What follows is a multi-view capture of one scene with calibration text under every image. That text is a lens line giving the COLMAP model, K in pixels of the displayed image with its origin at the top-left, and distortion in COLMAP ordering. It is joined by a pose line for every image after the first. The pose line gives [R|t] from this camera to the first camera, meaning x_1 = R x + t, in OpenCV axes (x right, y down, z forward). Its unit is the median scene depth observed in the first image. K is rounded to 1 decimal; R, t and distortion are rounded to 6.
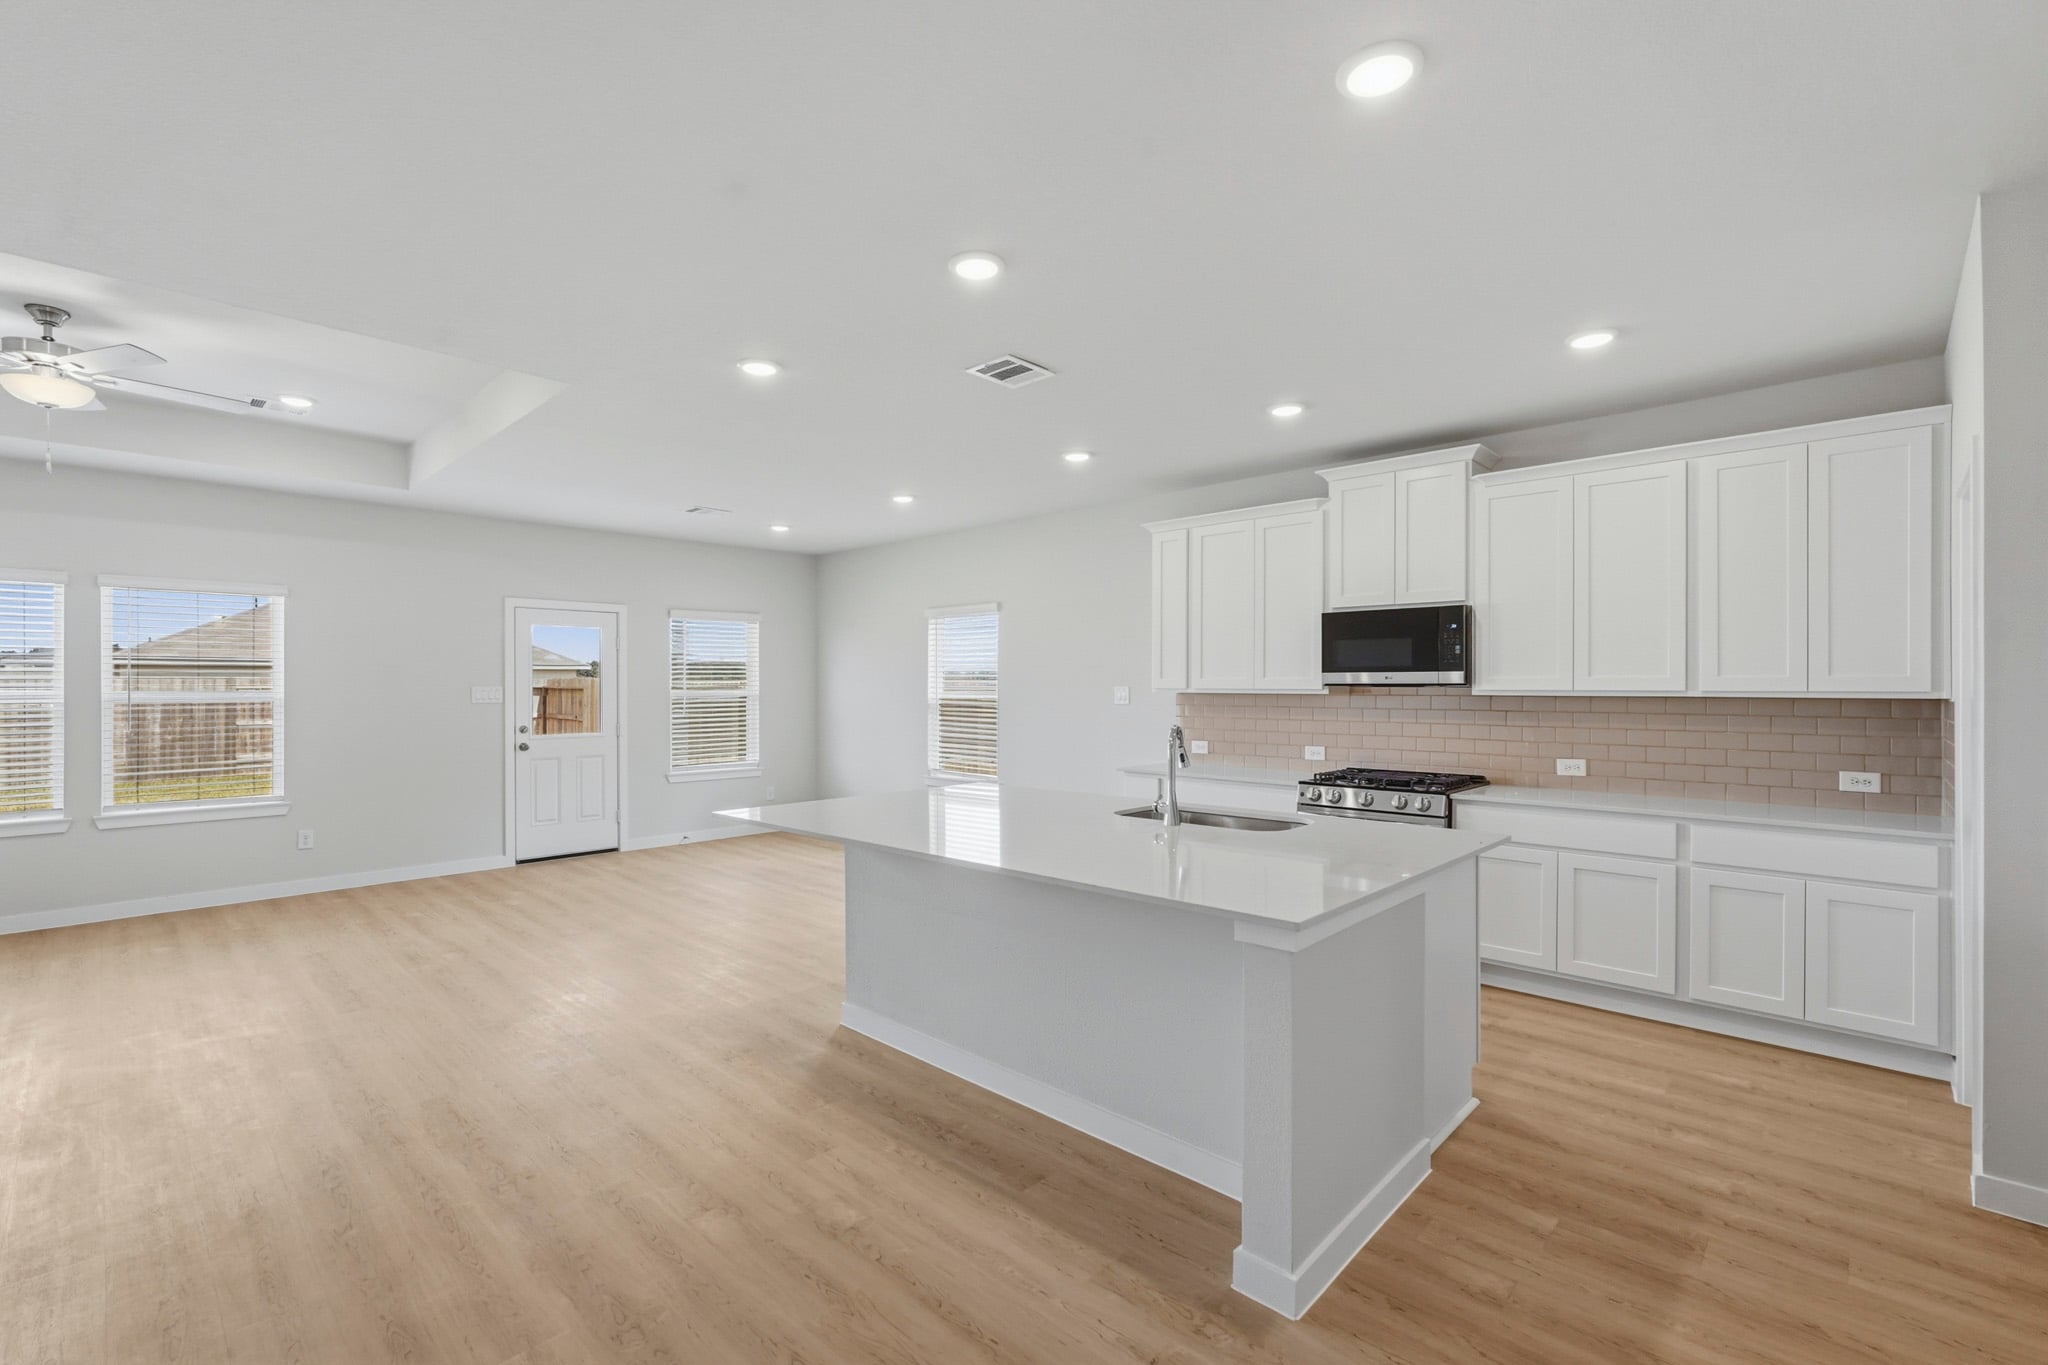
lens RADIAL K [[907.5, 0, 1031.4], [0, 907.5, 689.0], [0, 0, 1]] dist [-0.015326, 0.002590]
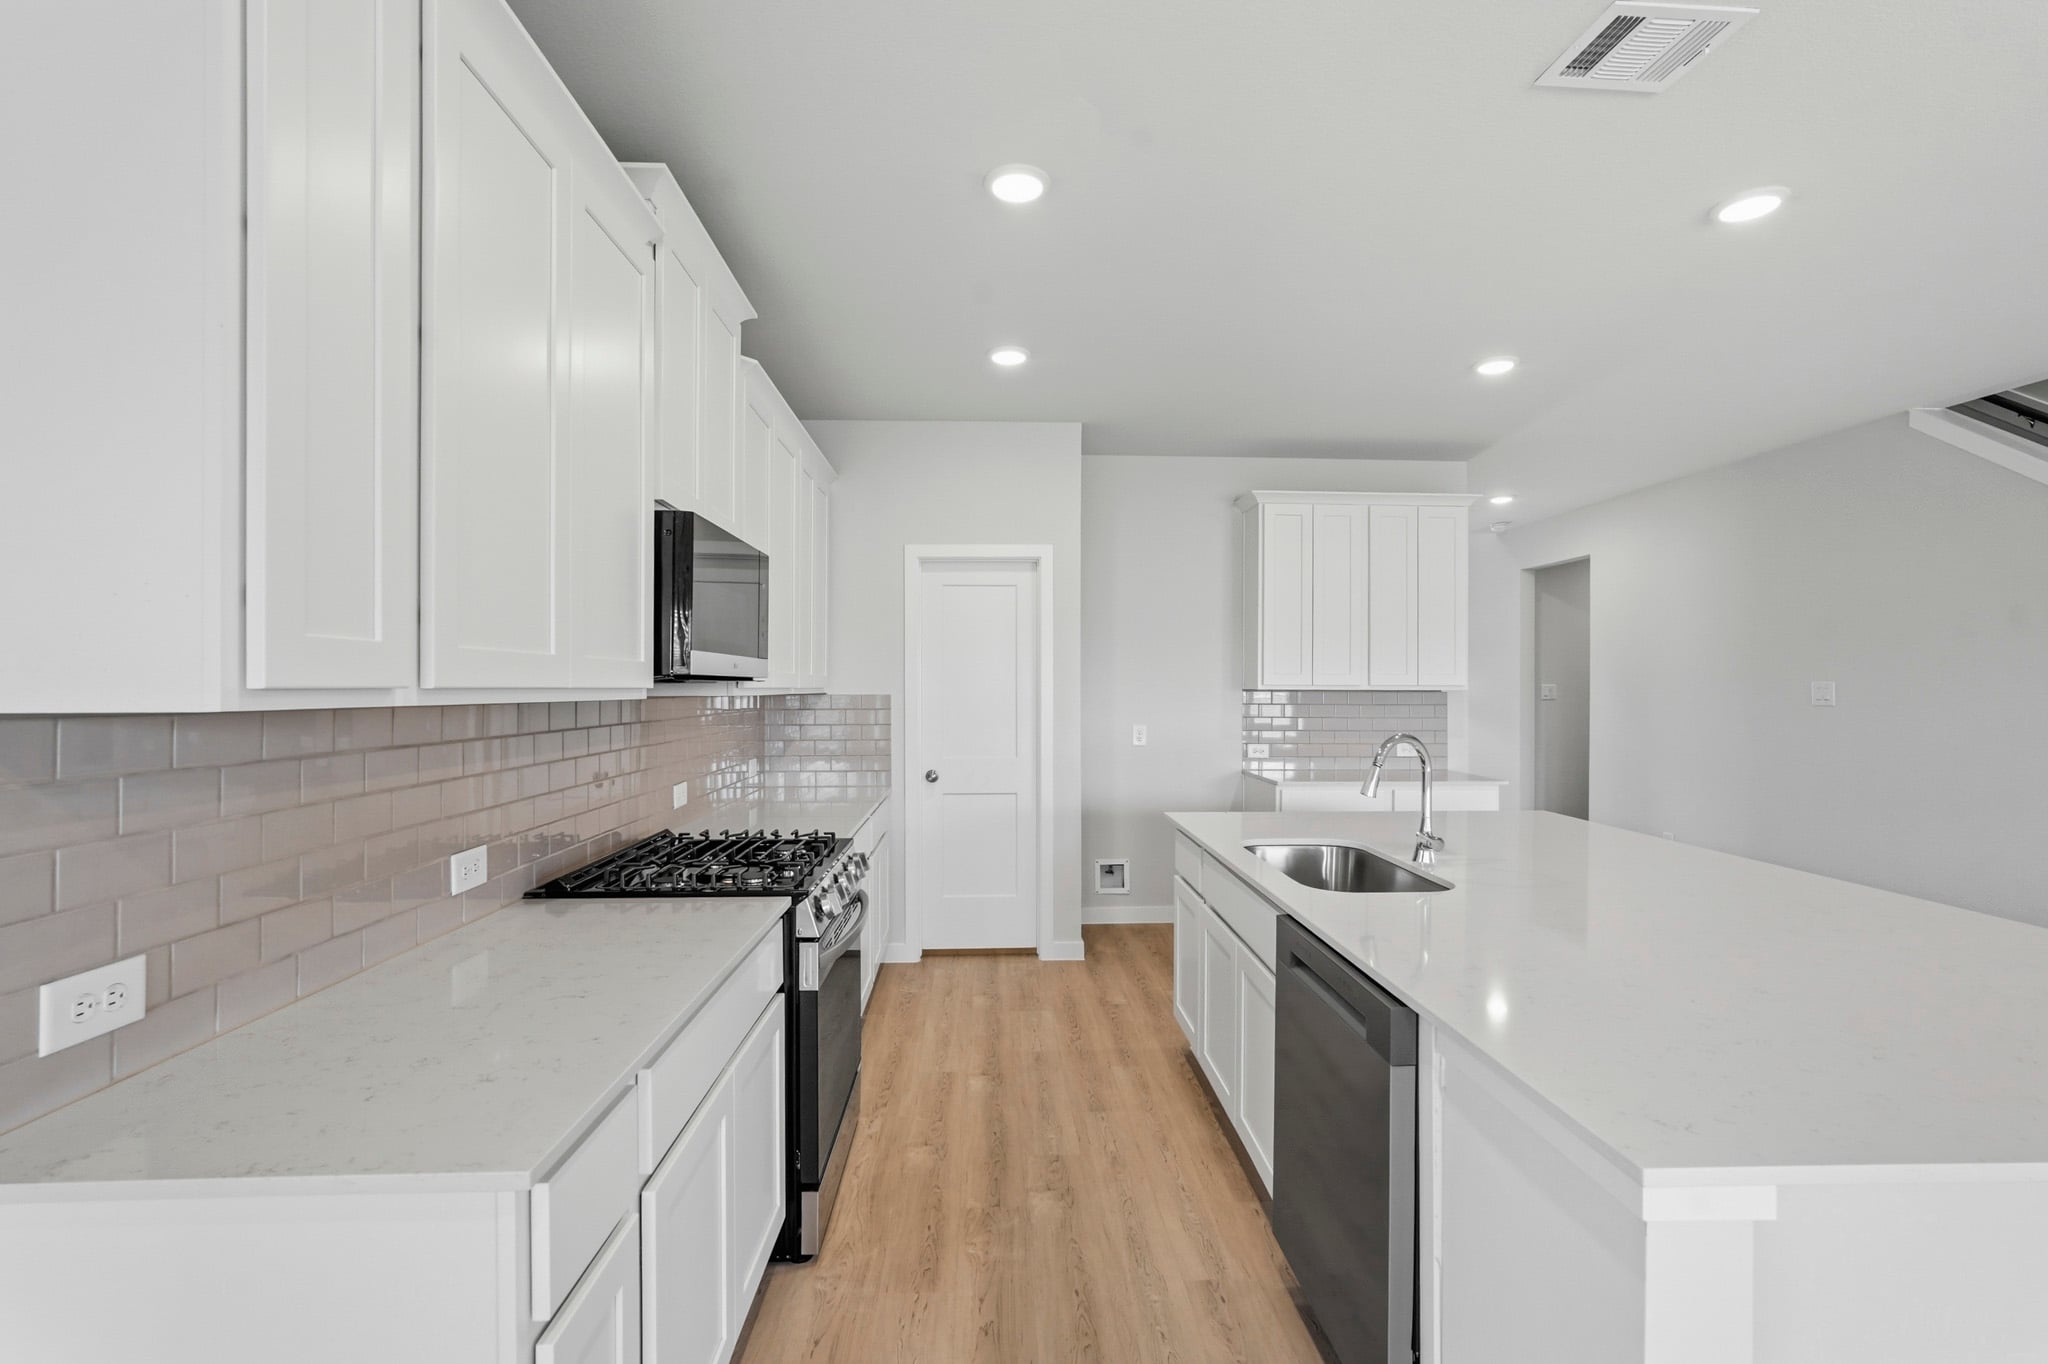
lens RADIAL K [[907.5, 0, 1013.9], [0, 907.5, 681.0], [0, 0, 1]] dist [-0.015326, 0.002590]
pose [[-0.712749, 0.002305, 0.701415, -0.090049], [-0.000932, 0.999991, -0.004233, -0.001348], [-0.701418, -0.003671, -0.712740, 1.197044]]
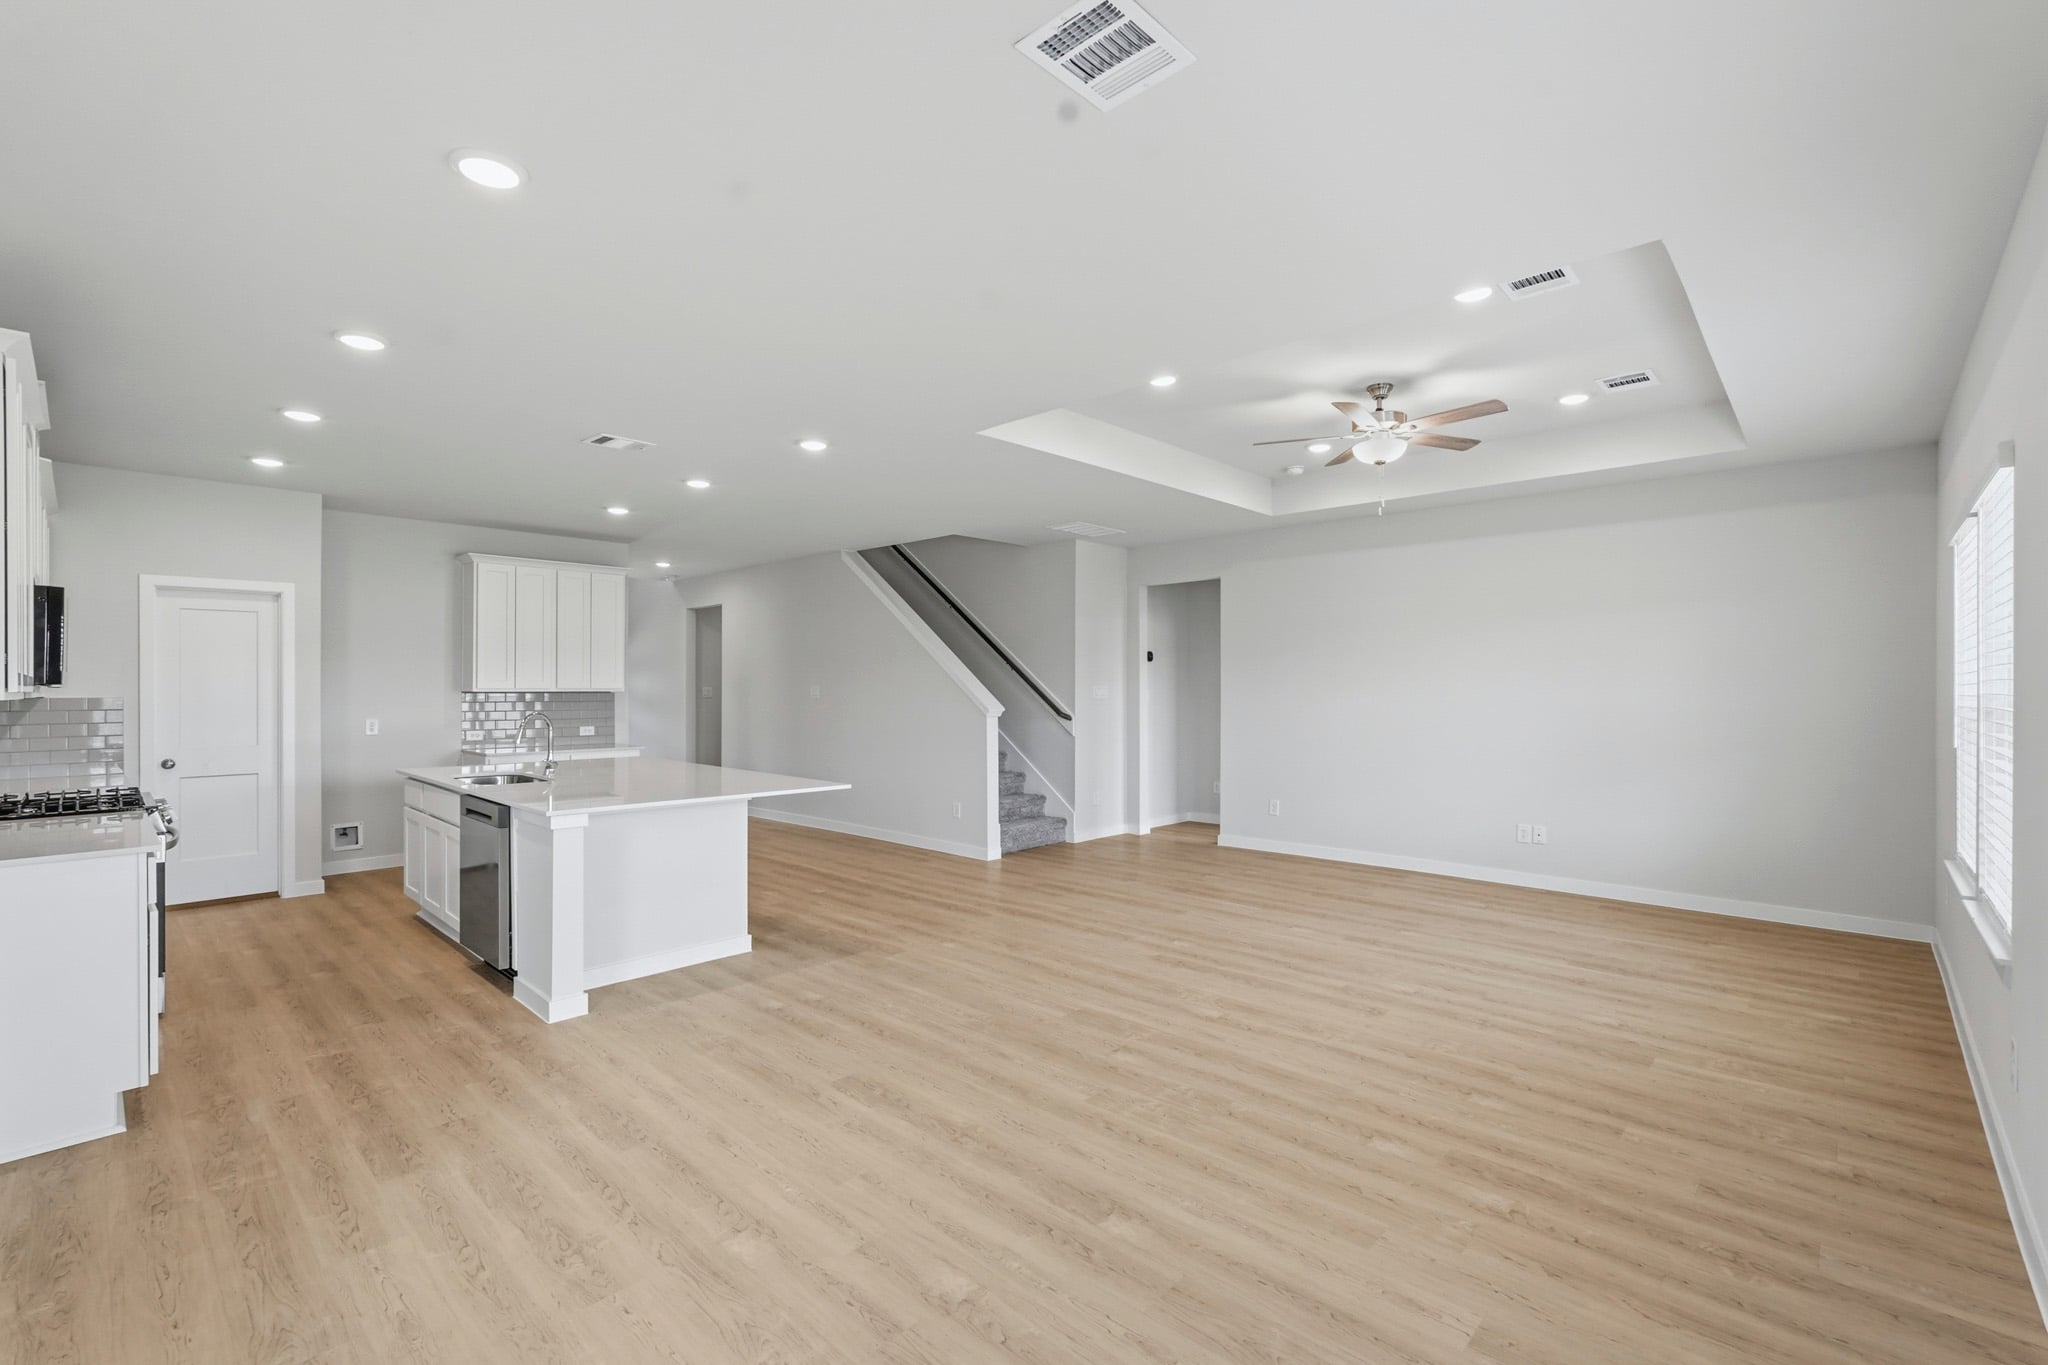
lens RADIAL K [[890.0, 0, 1026.4], [0, 890.0, 684.9], [0, 0, 1]] dist [-0.014244, 0.002371]
pose [[-0.999933, 0.002771, -0.011203, -0.444445], [0.002792, 0.999994, -0.001896, -0.001826], [0.011198, -0.001927, -0.999935, 1.712136]]
